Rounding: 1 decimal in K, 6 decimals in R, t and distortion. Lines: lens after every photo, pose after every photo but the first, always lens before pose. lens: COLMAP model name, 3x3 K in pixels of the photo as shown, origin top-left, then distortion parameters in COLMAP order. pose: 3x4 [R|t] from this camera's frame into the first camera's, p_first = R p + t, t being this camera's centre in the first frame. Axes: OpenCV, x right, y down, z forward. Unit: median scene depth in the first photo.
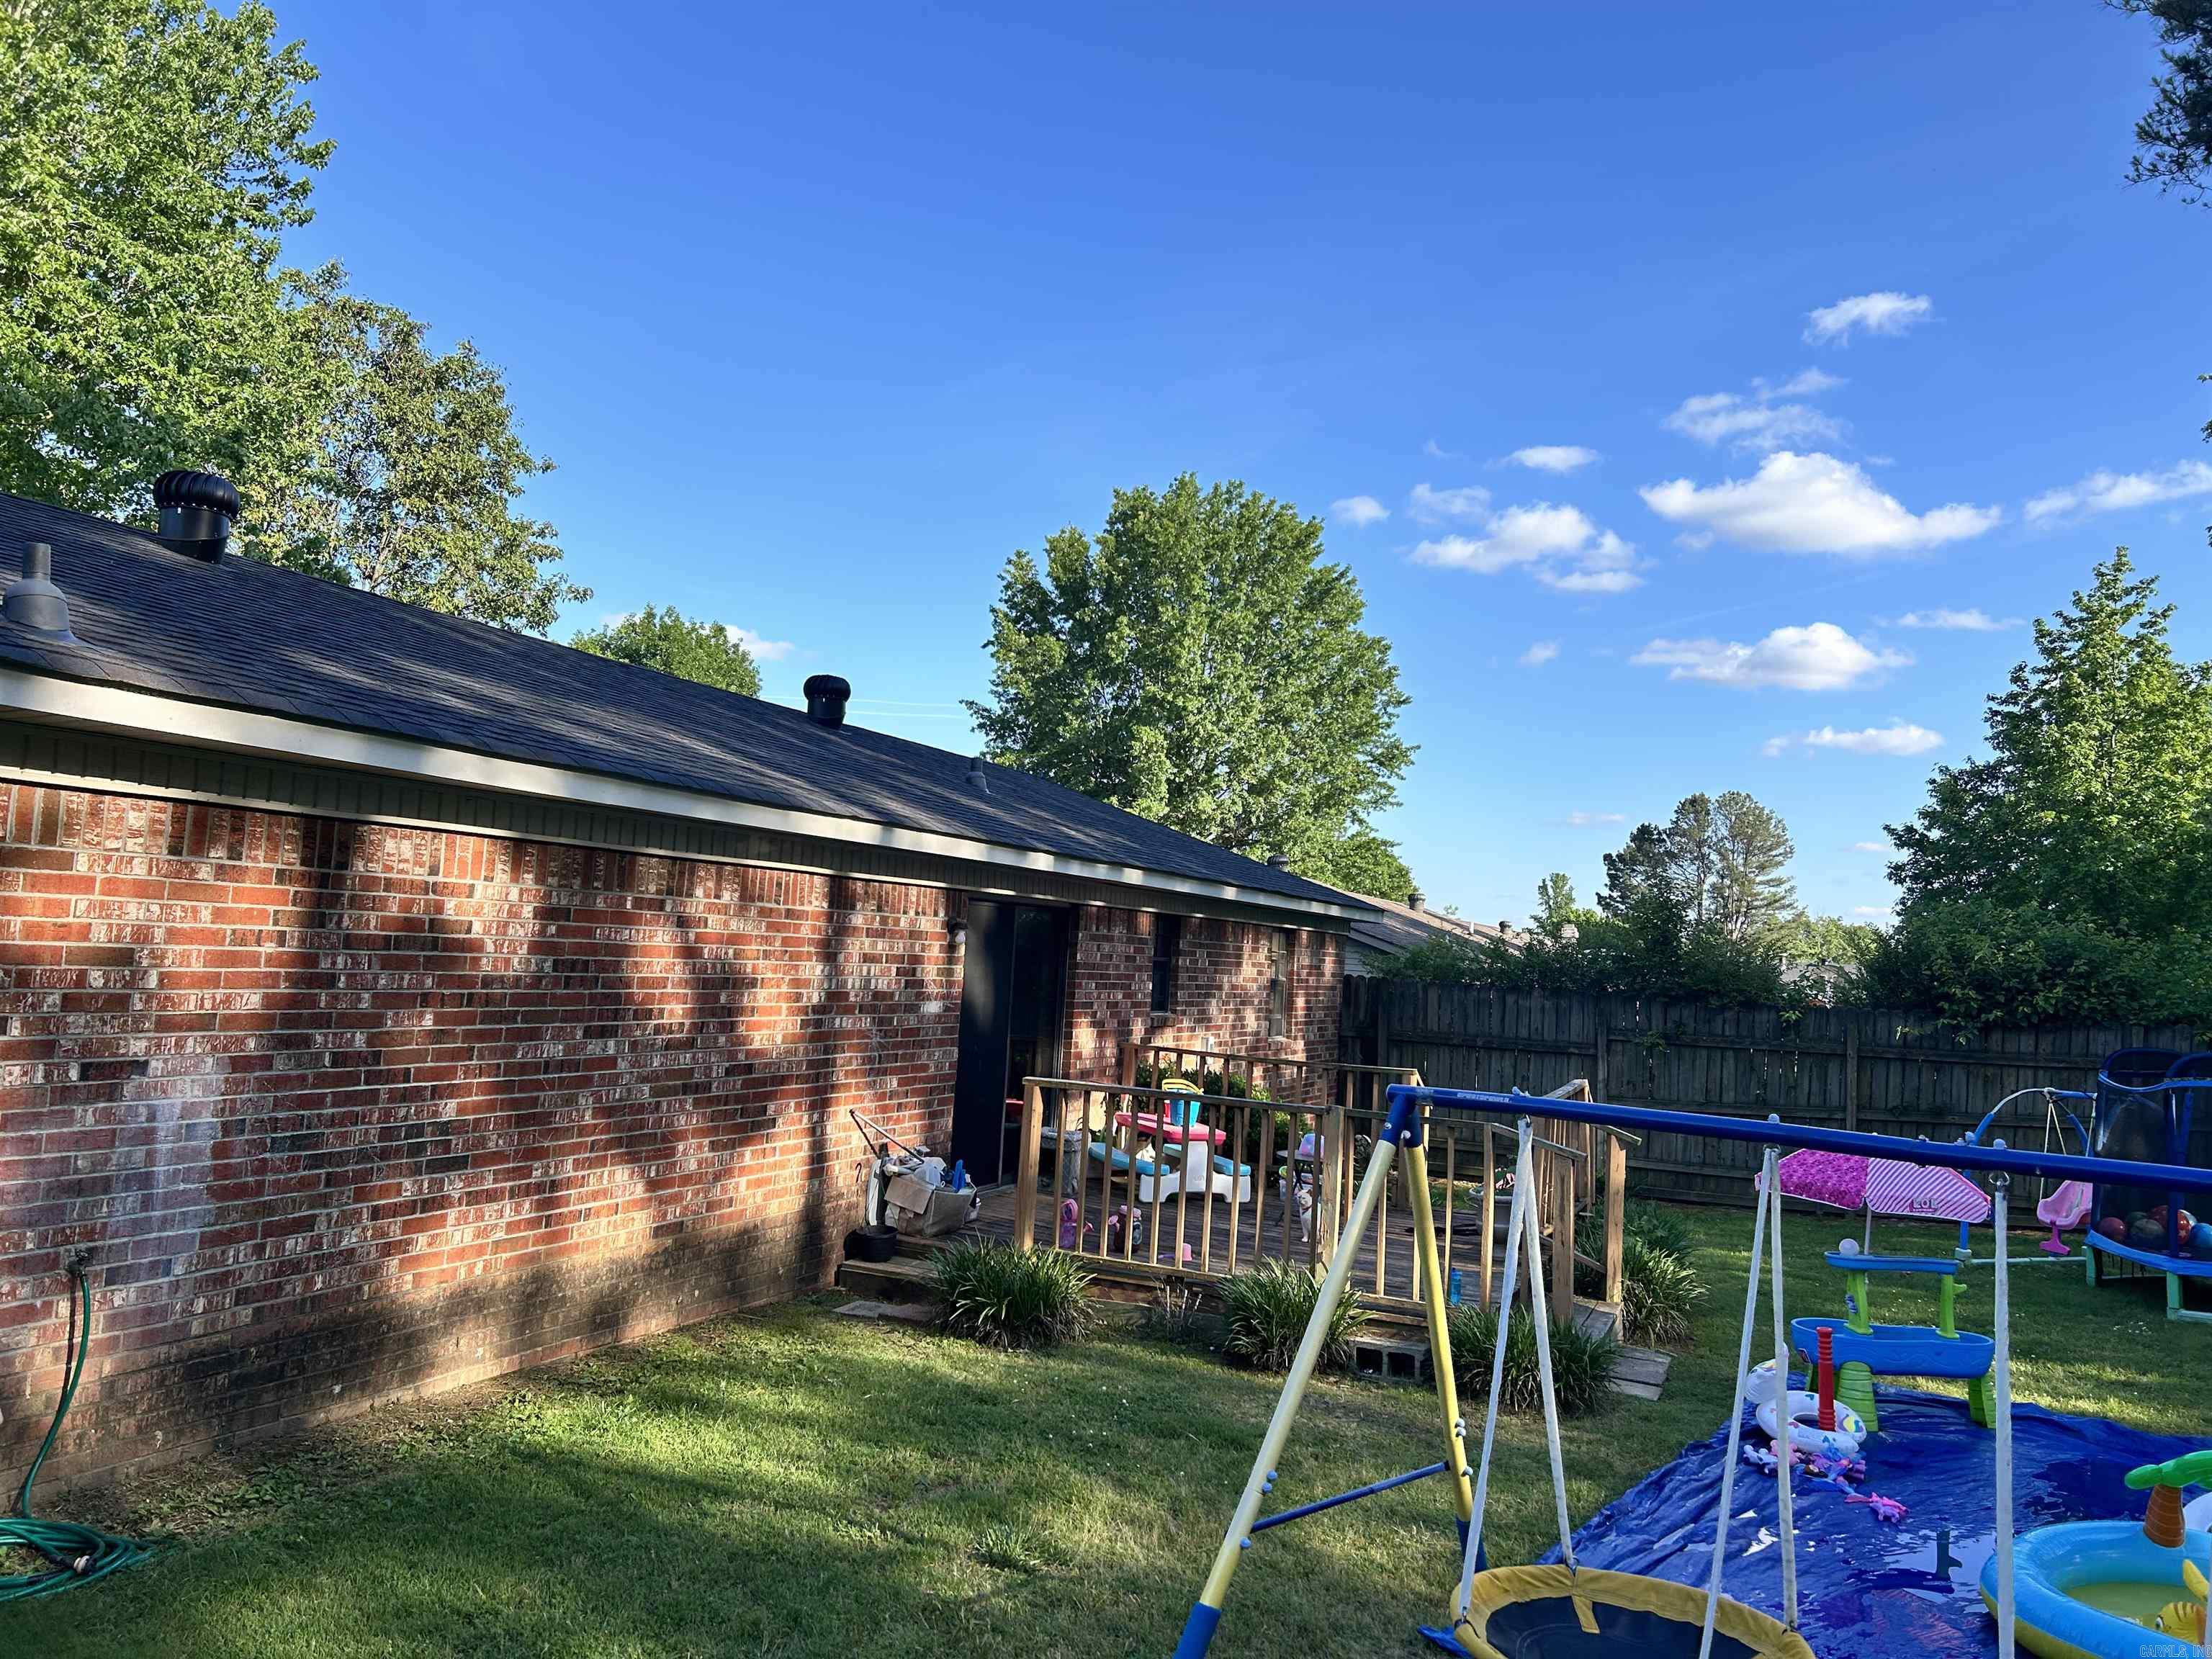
lens RADIAL K [[1674.5, 0, 1106.0], [0, 1674.5, 829.5], [0, 0, 1]] dist [0.103520, -0.133933]
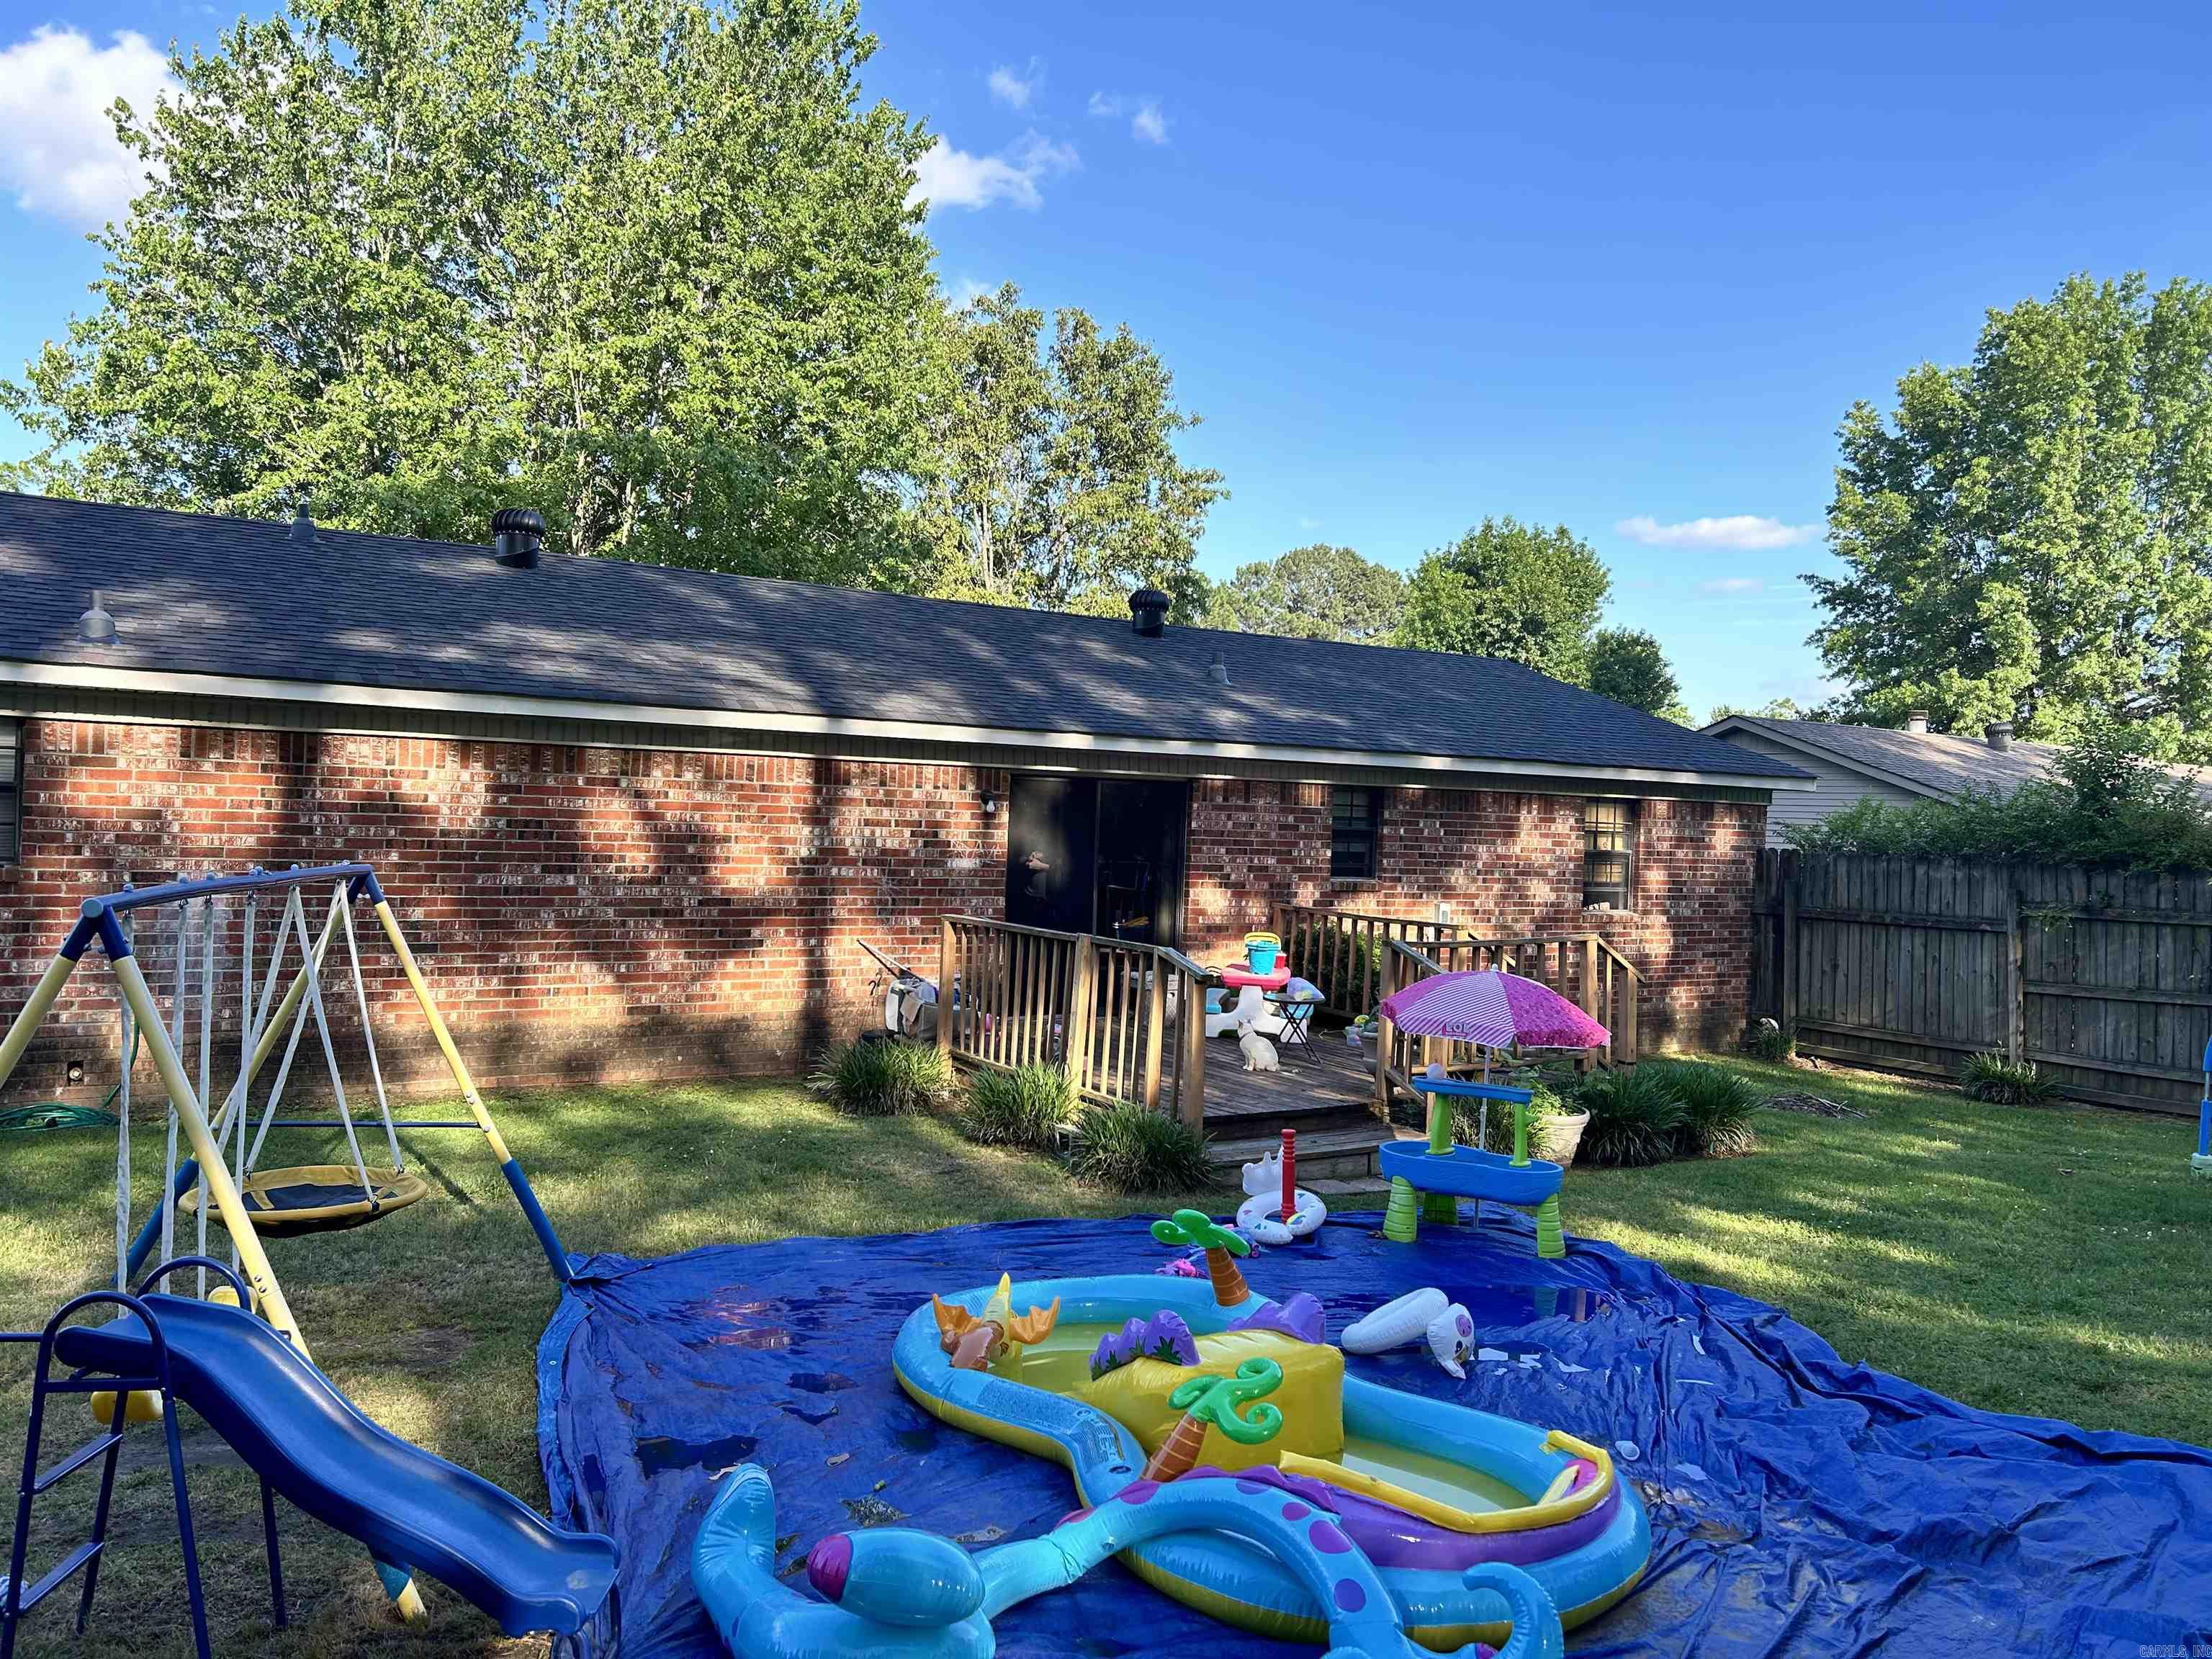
lens RADIAL K [[1674.5, 0, 1106.0], [0, 1674.5, 829.5], [0, 0, 1]] dist [0.103520, -0.133933]
pose [[0.821454, -0.022600, -0.569827, 0.846029], [0.052815, 0.997935, 0.036557, 0.051573], [0.567825, -0.060125, 0.820951, 0.061697]]
